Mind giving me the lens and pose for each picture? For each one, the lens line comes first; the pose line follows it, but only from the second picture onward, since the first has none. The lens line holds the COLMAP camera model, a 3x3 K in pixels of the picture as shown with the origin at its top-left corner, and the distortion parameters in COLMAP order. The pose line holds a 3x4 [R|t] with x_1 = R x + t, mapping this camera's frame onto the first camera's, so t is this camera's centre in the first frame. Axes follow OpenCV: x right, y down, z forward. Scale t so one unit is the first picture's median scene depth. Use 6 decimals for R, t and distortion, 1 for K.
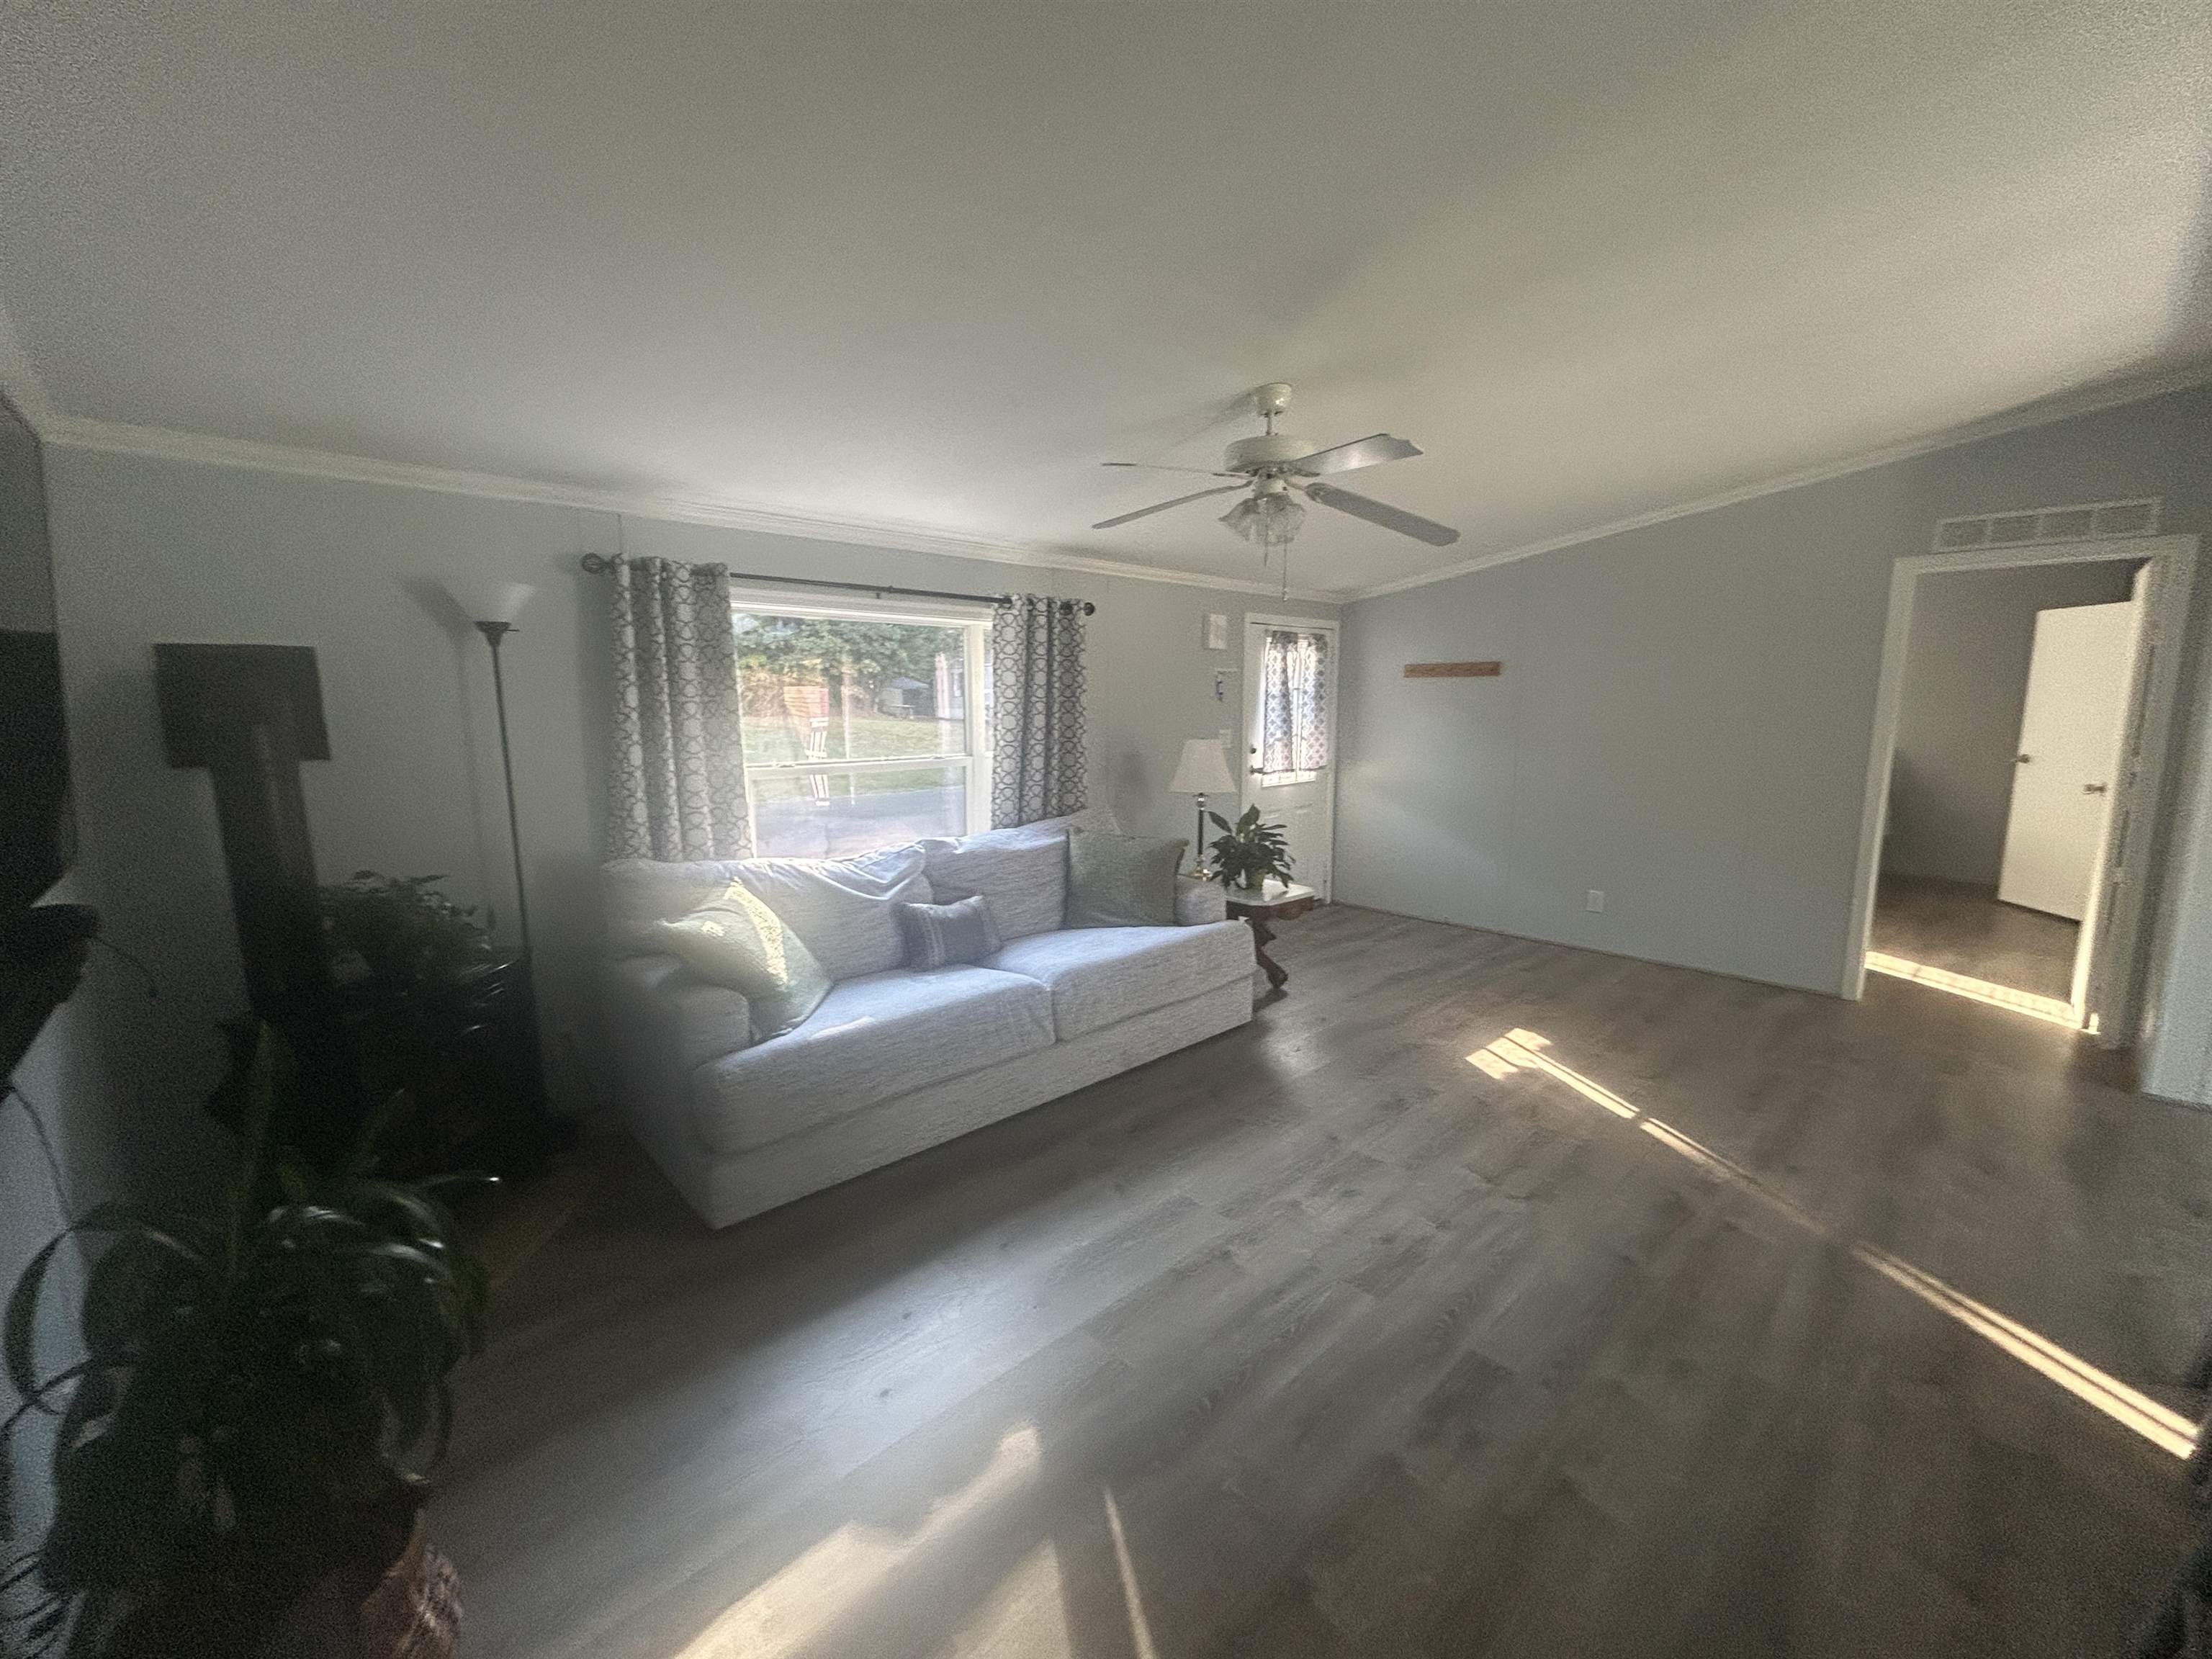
lens RADIAL K [[893.8, 0, 1102.5], [0, 893.8, 827.4], [0, 0, 1]] dist [-0.001077, 0.000194]
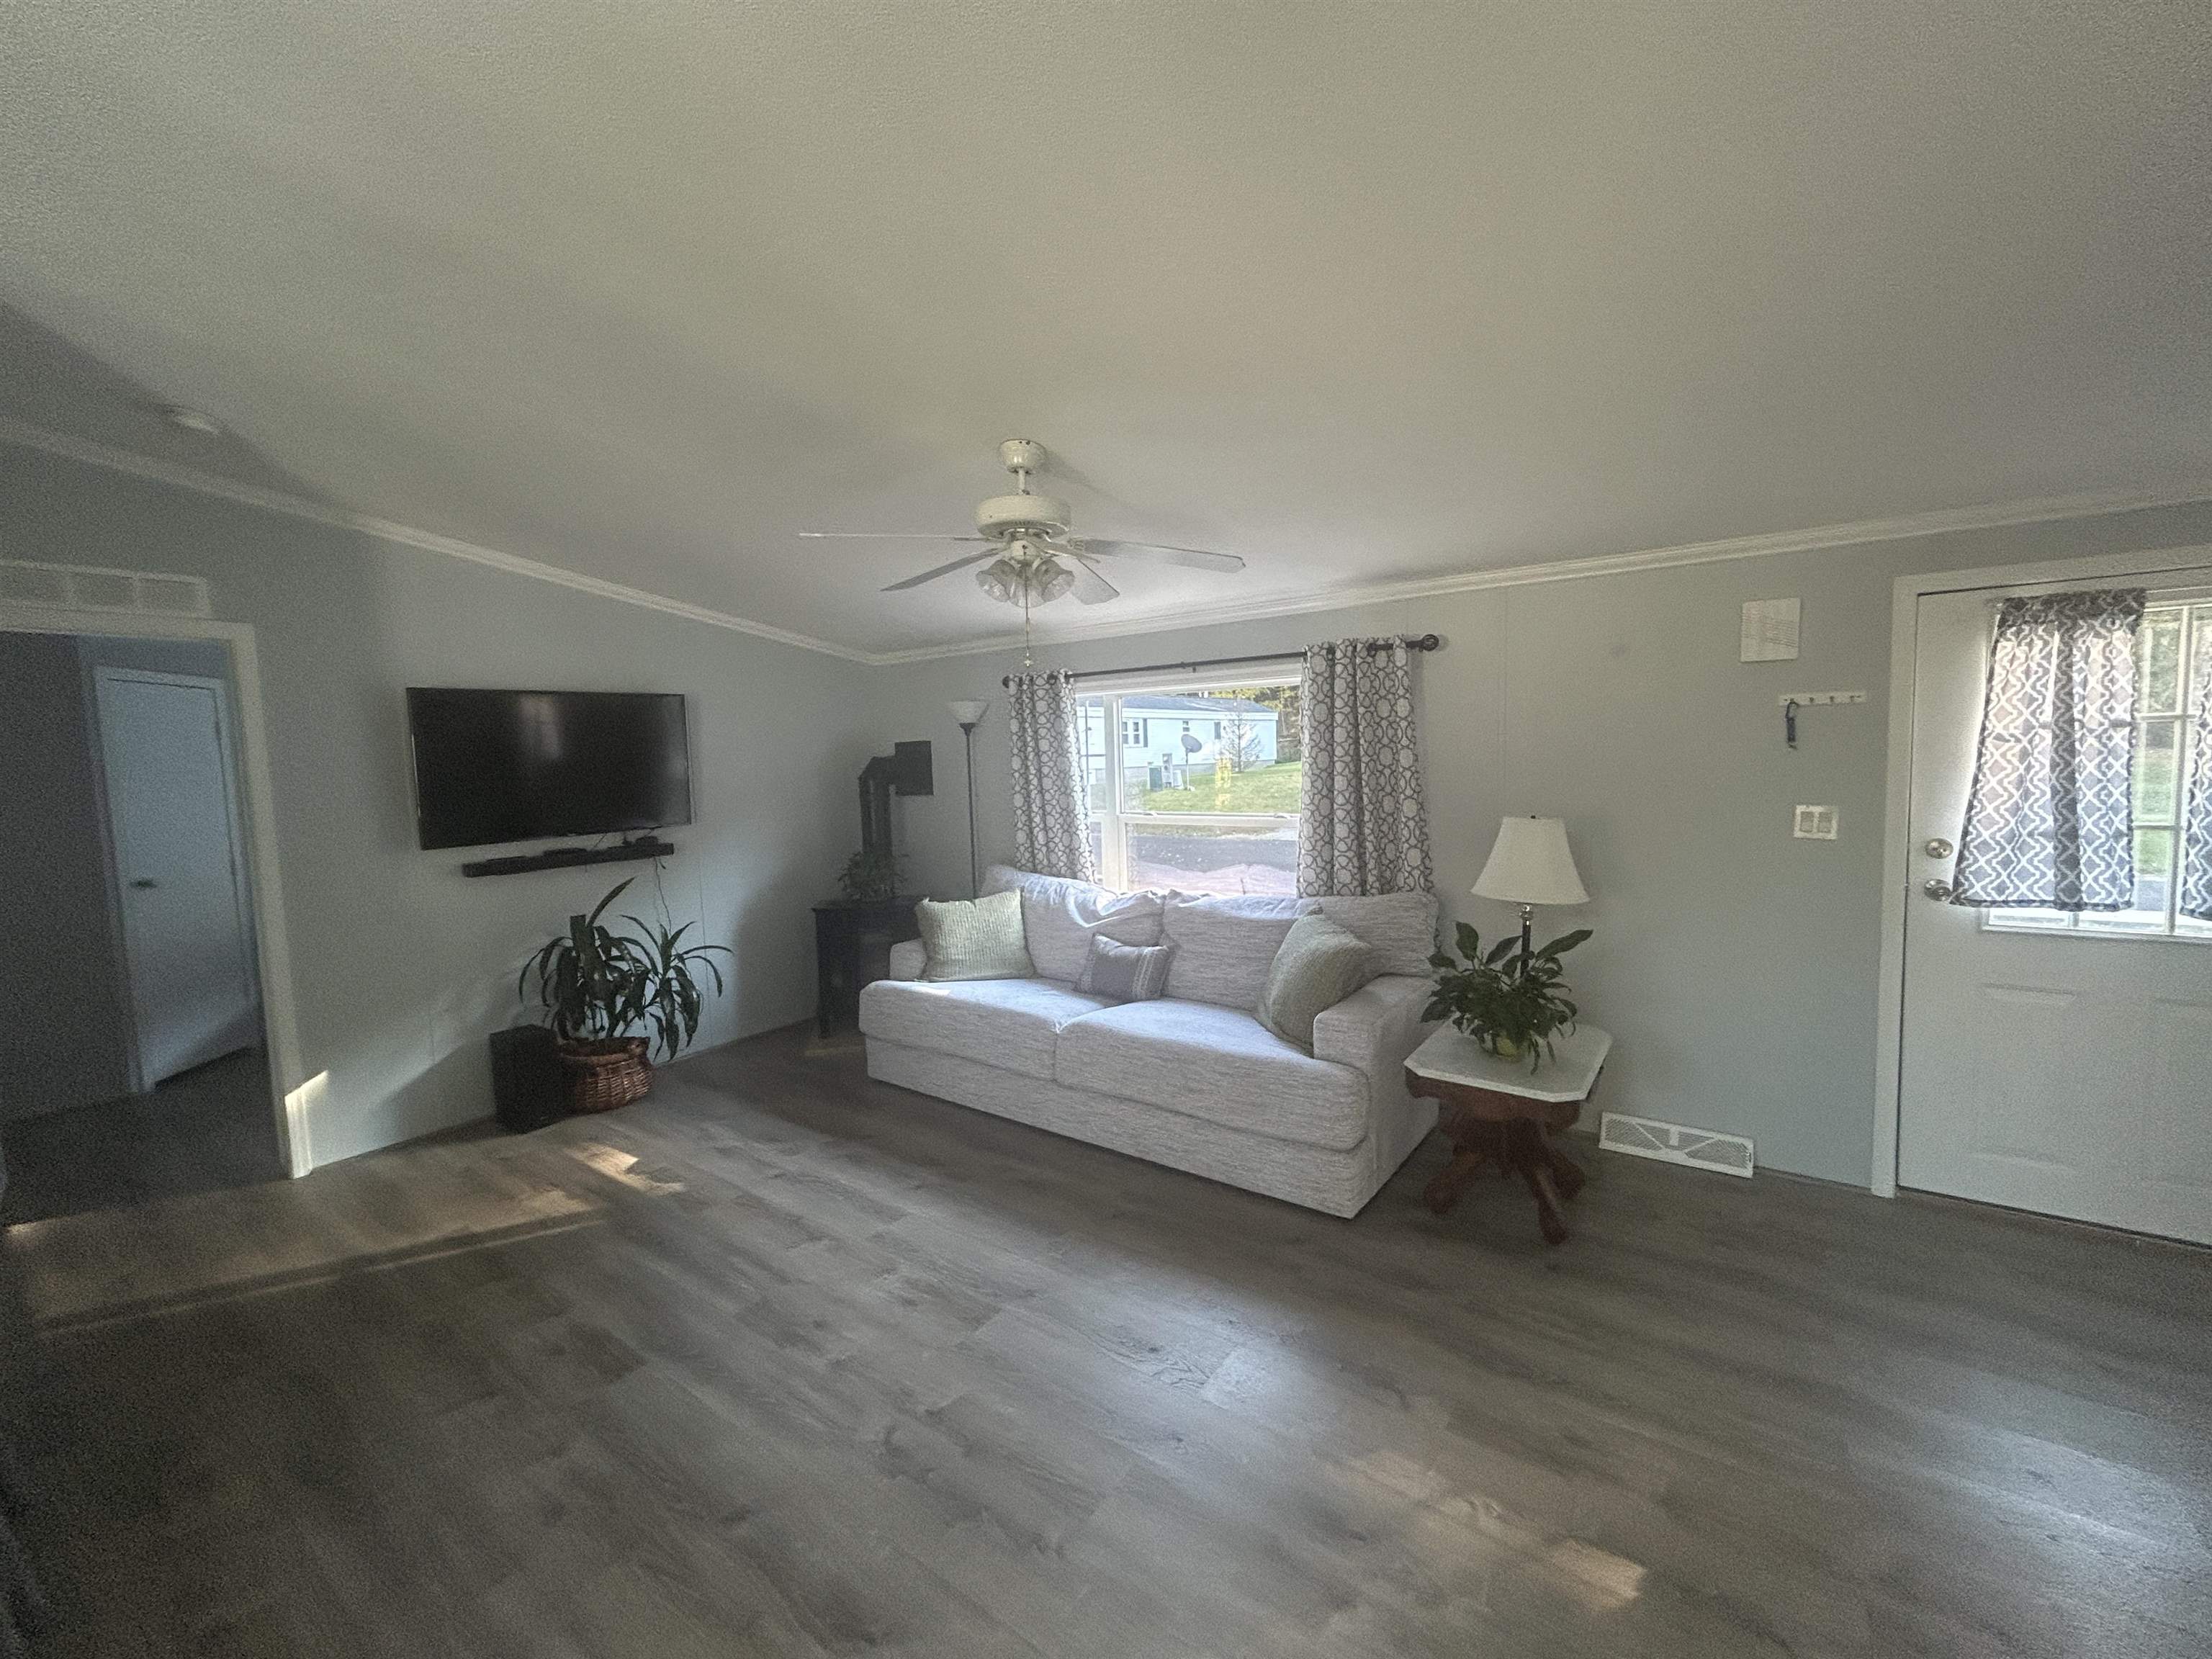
lens RADIAL K [[897.6, 0, 1100.0], [0, 897.6, 824.2], [0, 0, 1]] dist [0.001479, 0.000411]
pose [[0.181135, 0.075317, -0.980570, 1.248945], [-0.111906, 0.992166, 0.055536, -0.169161], [0.977071, 0.099672, 0.188144, 1.012544]]
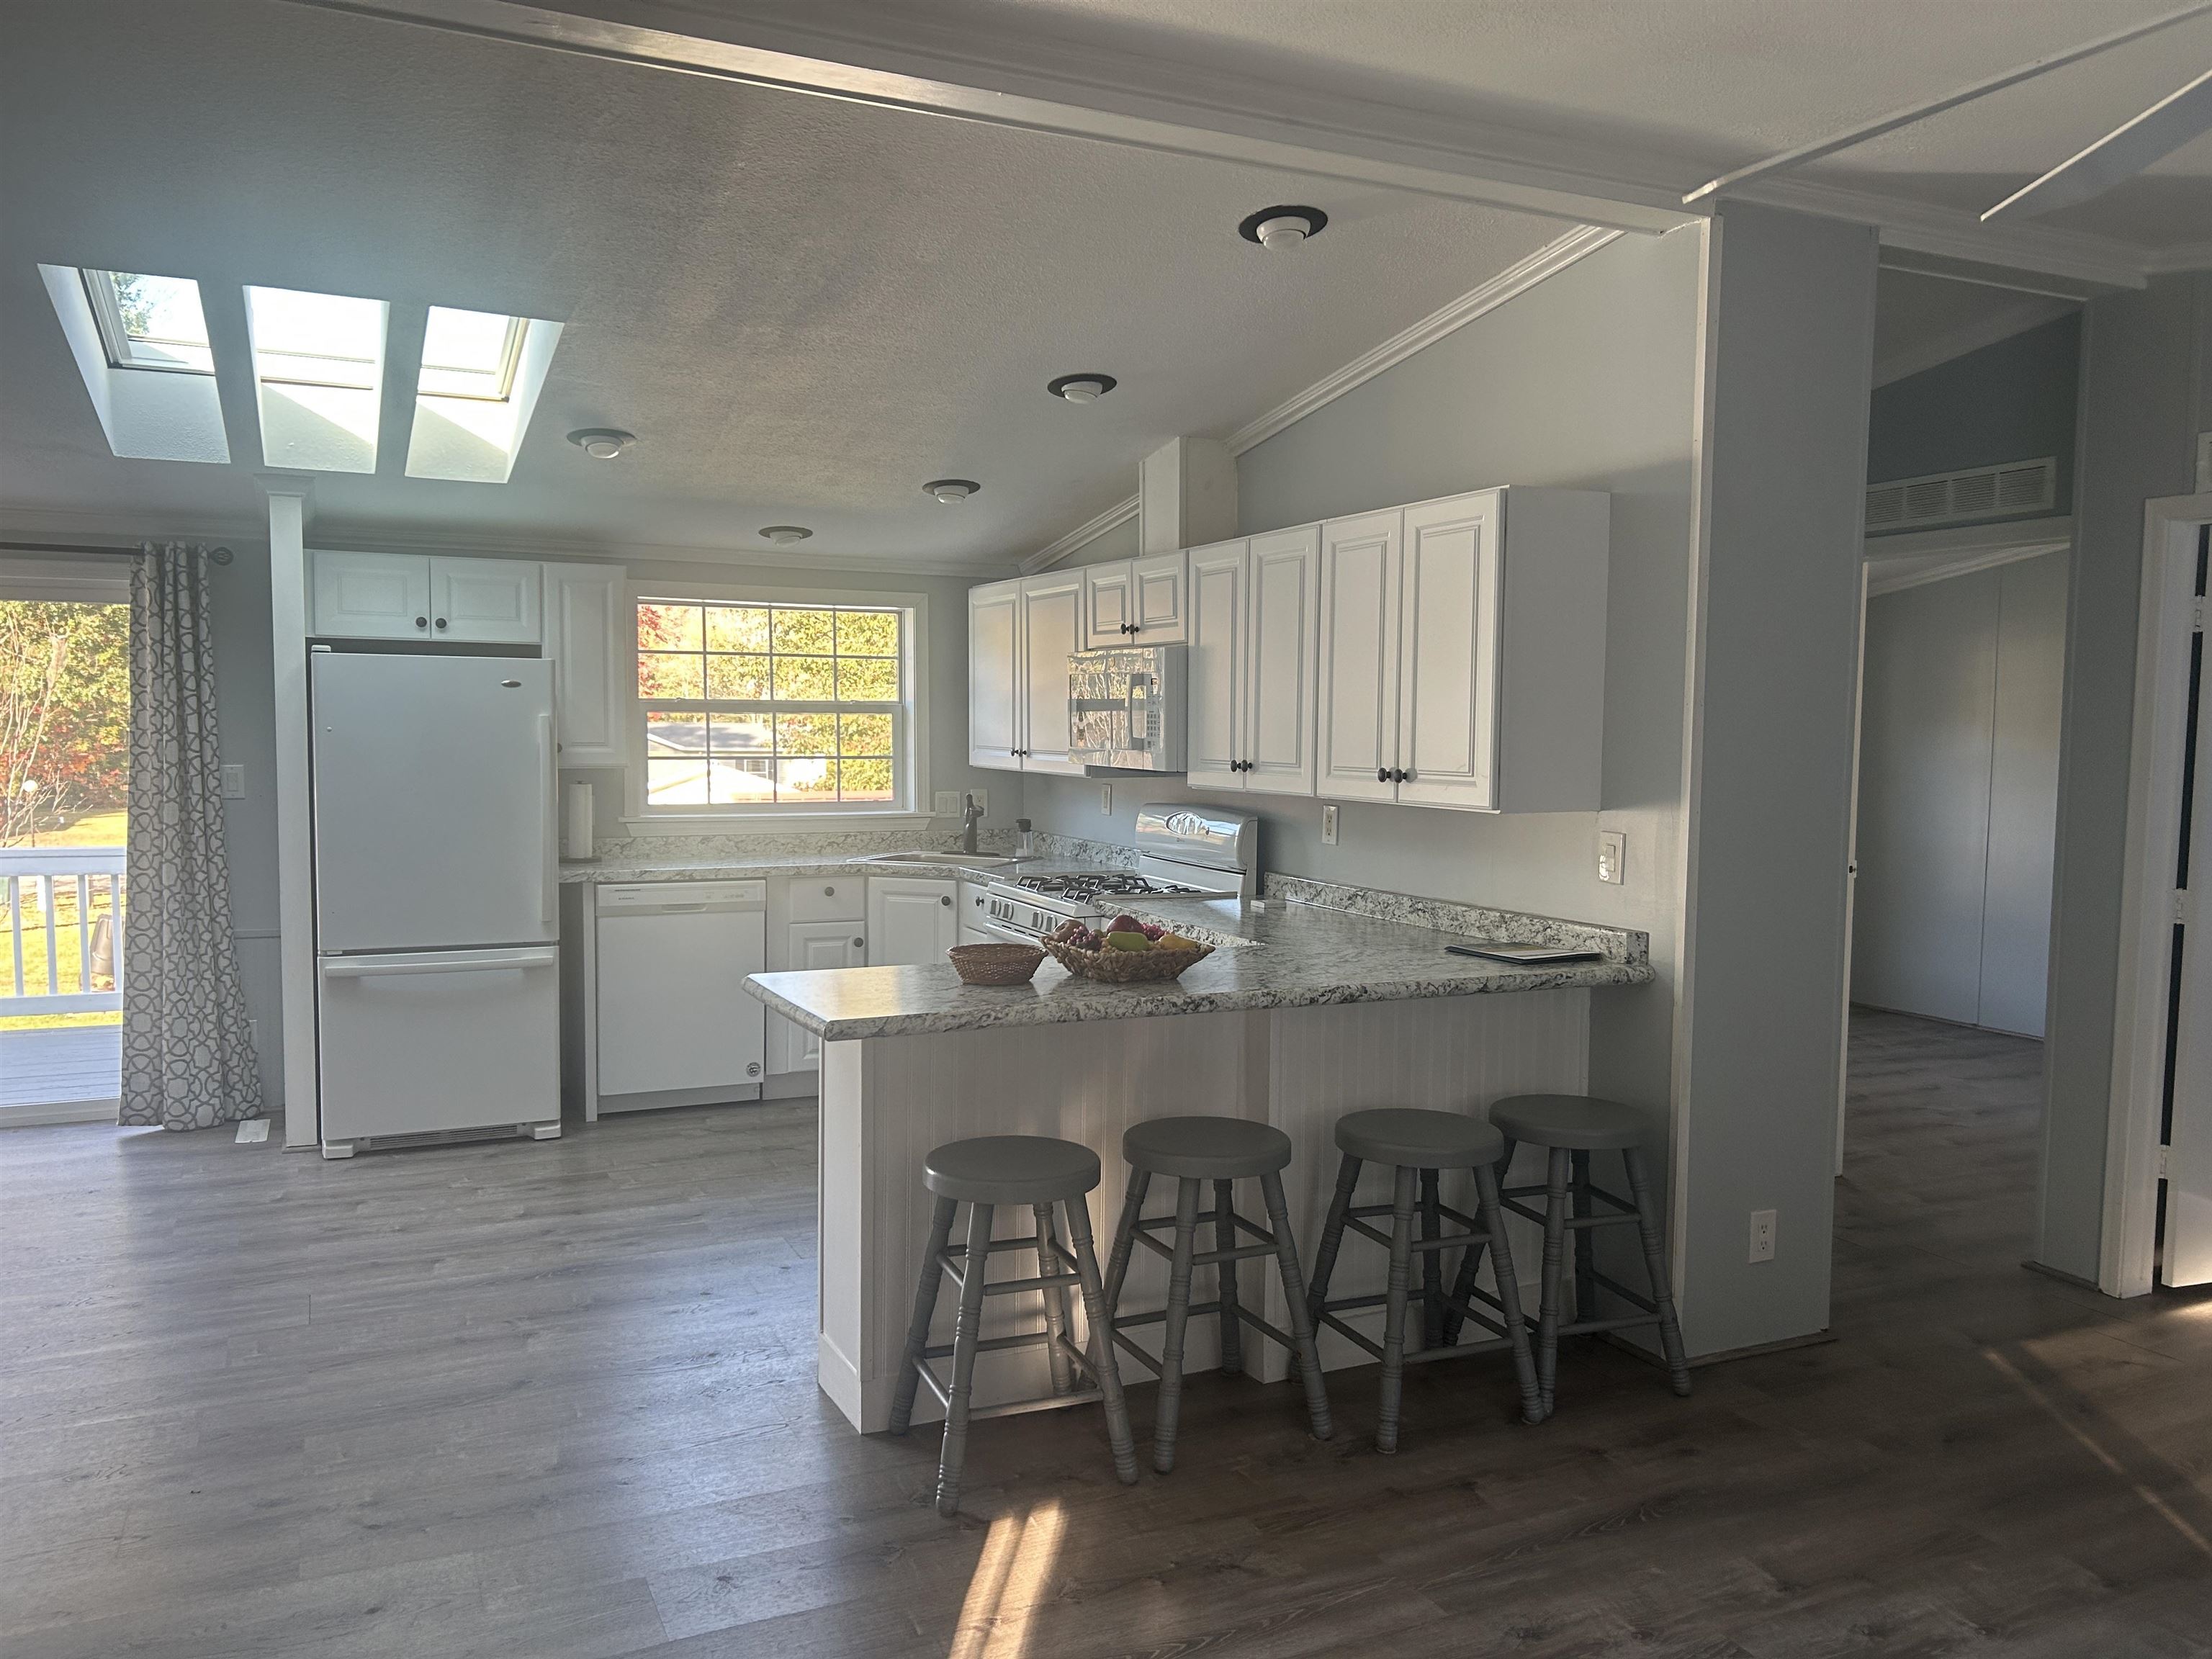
lens RADIAL K [[1663.1, 0, 1098.0], [0, 1663.1, 843.3], [0, 0, 1]] dist [0.077668, -0.099440]
pose [[-0.949147, -0.033395, 0.313058, 0.443583], [0.036282, 0.976132, 0.214128, -0.273054], [-0.312737, 0.214597, -0.925280, 1.759409]]
